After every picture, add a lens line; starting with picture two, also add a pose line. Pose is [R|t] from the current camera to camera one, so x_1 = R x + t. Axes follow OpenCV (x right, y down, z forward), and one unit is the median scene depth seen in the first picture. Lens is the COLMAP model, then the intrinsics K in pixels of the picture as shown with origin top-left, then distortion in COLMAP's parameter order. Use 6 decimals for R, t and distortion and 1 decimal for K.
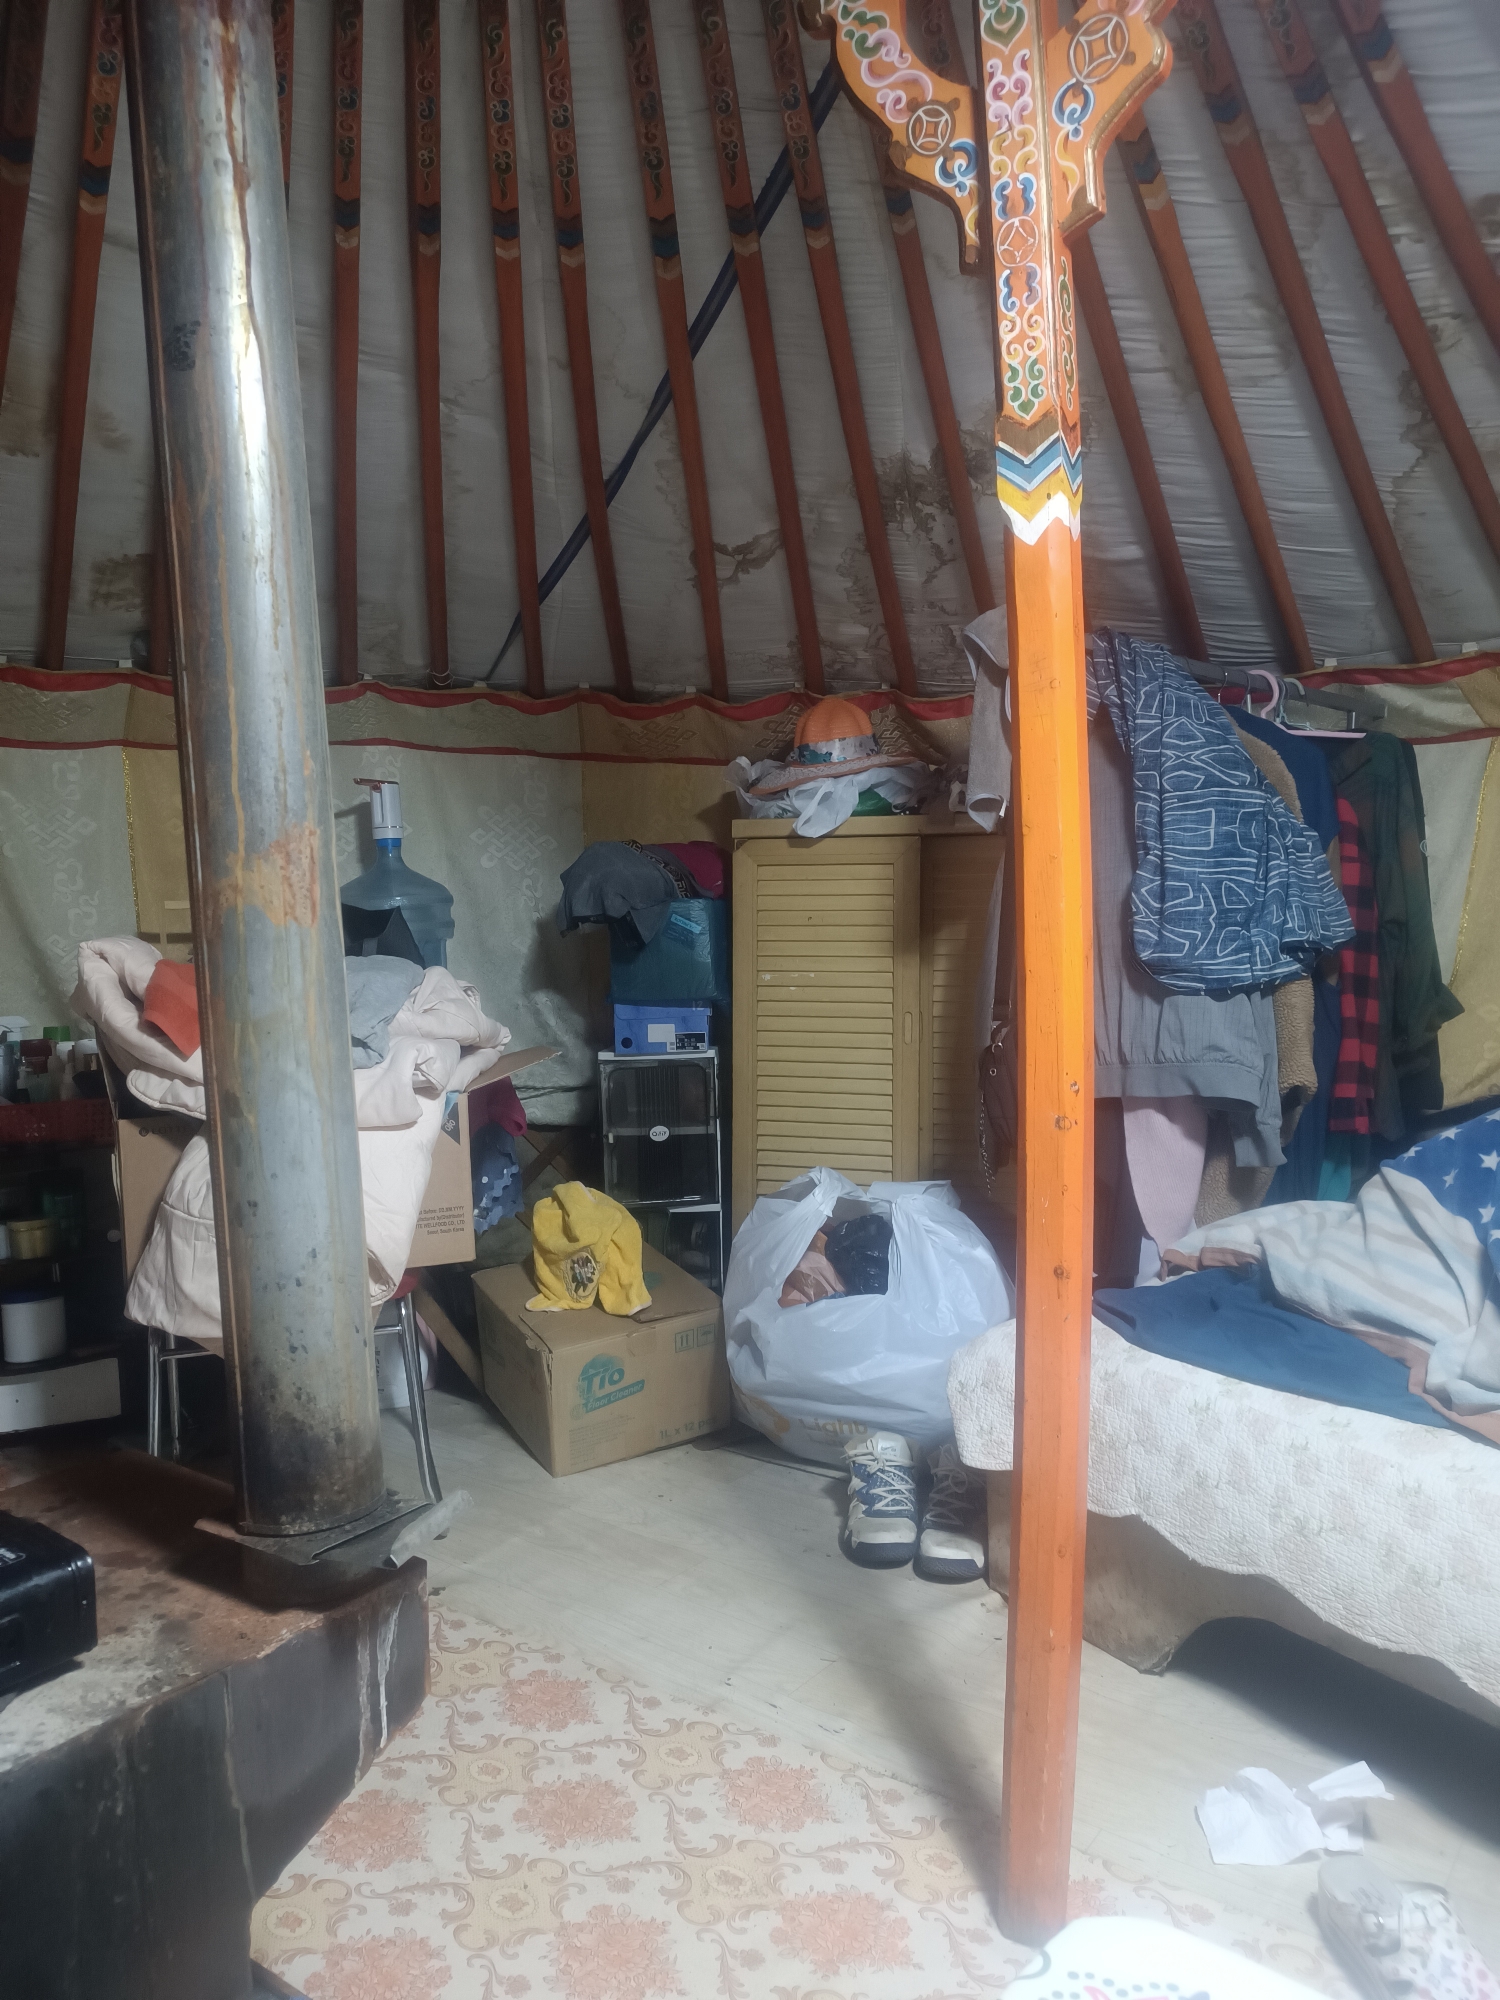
lens RADIAL K [[1445.1, 0, 739.3], [0, 1445.1, 1006.6], [0, 0, 1]] dist [0.034191, -0.023754]
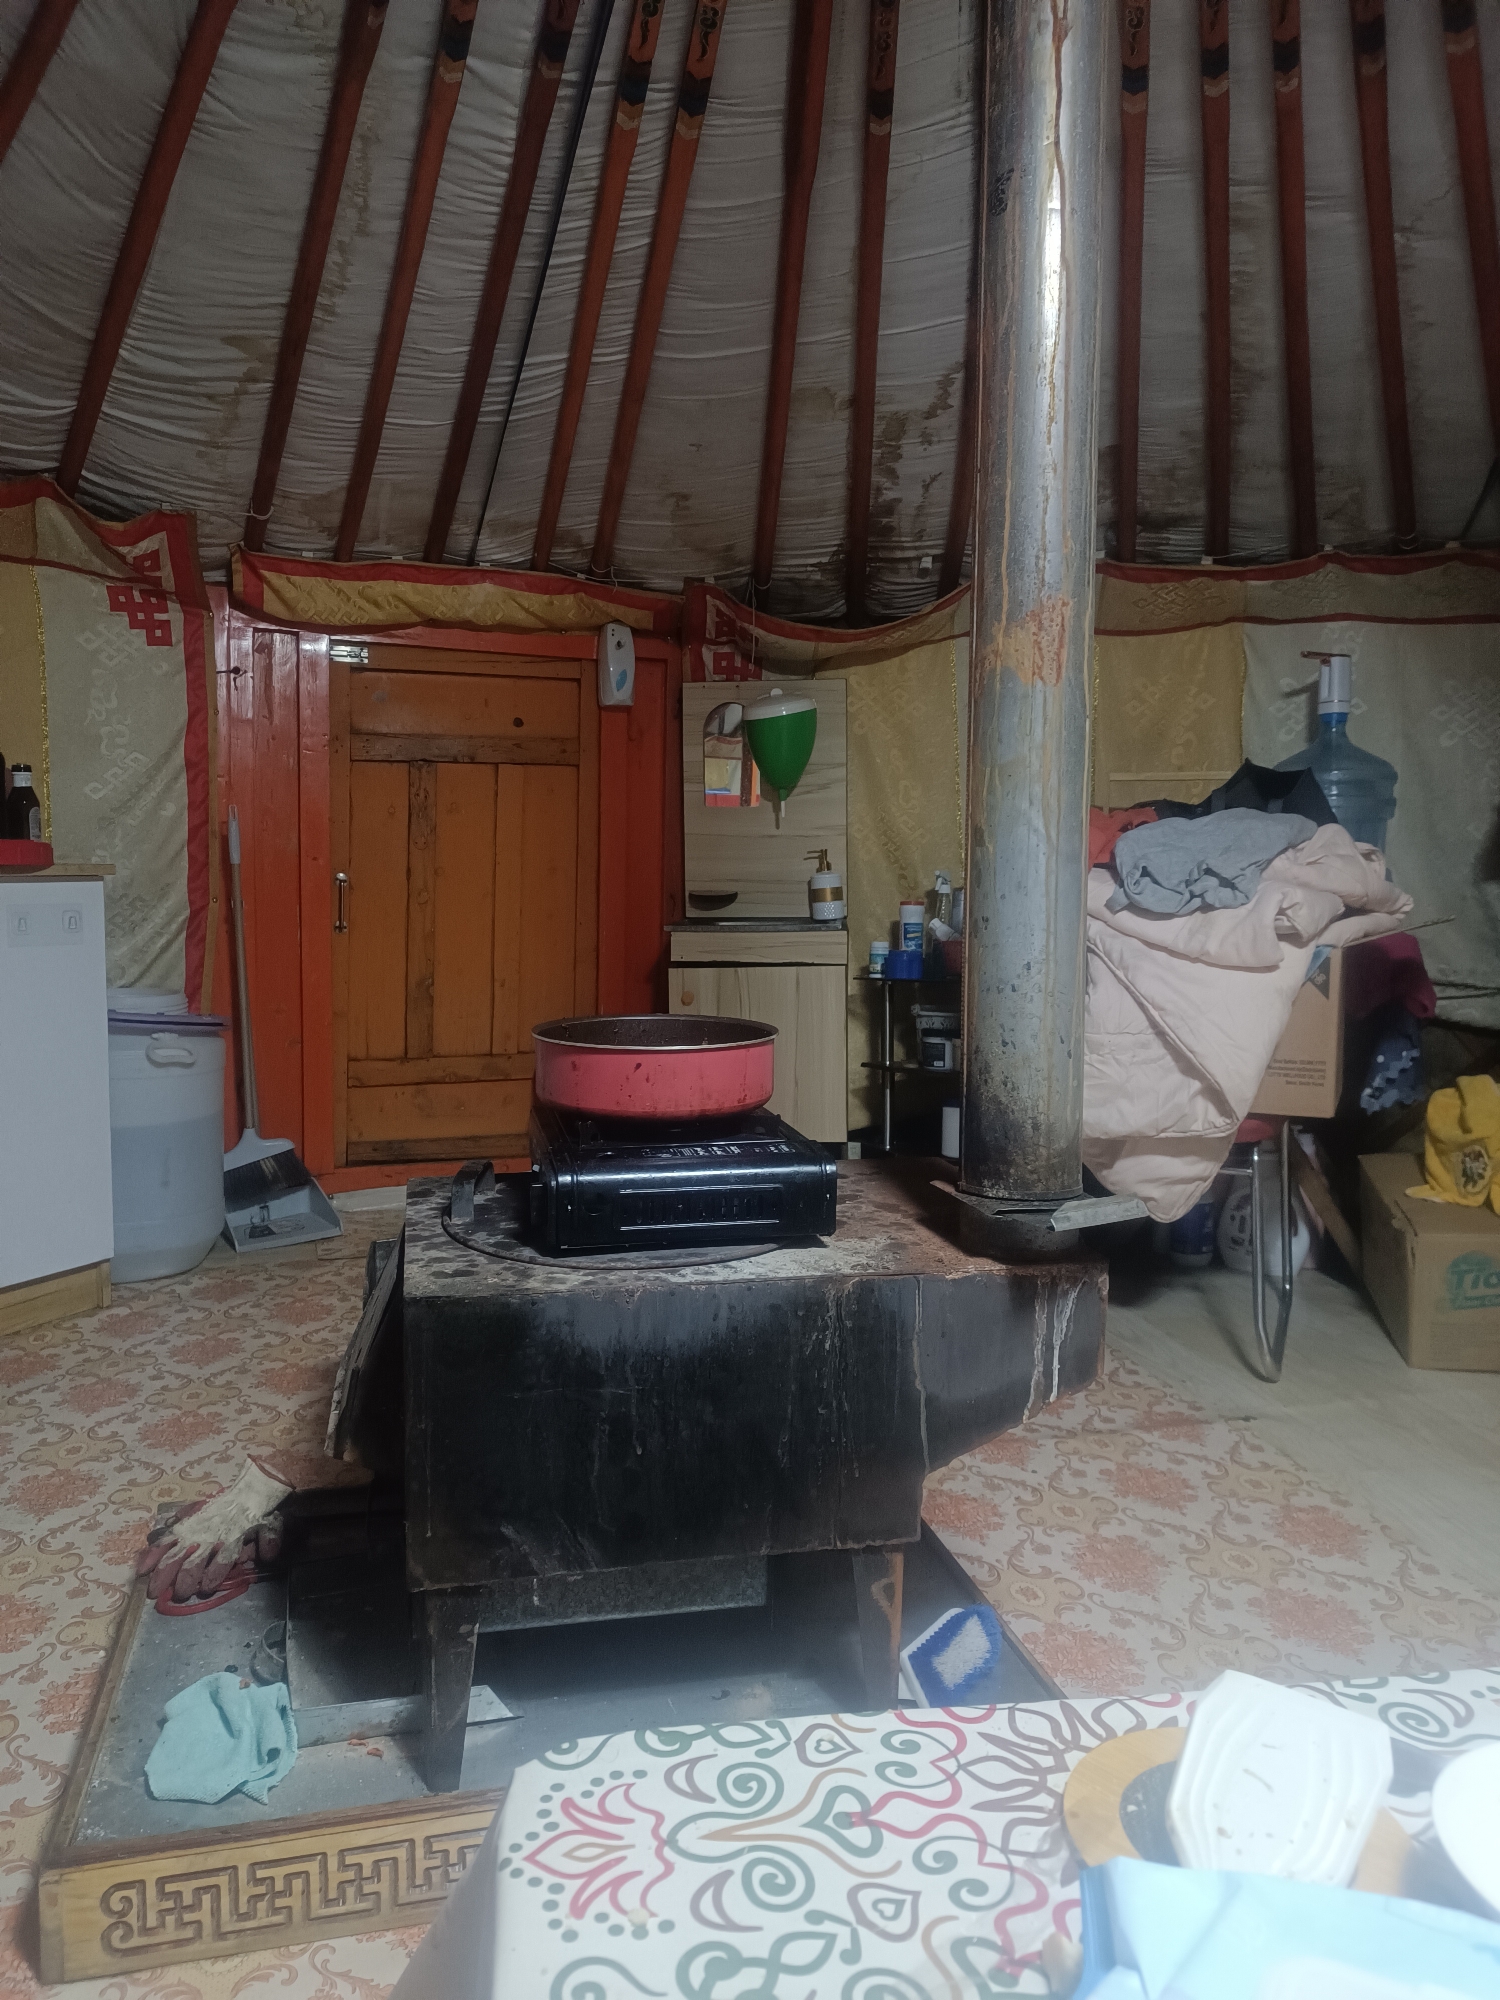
lens RADIAL K [[1445.1, 0, 739.3], [0, 1445.1, 1006.6], [0, 0, 1]] dist [0.034191, -0.023754]
pose [[0.764555, 0.108220, -0.635409, 0.132040], [-0.086081, 0.994117, 0.065736, 0.069393], [0.638785, 0.004438, 0.769372, -0.025907]]
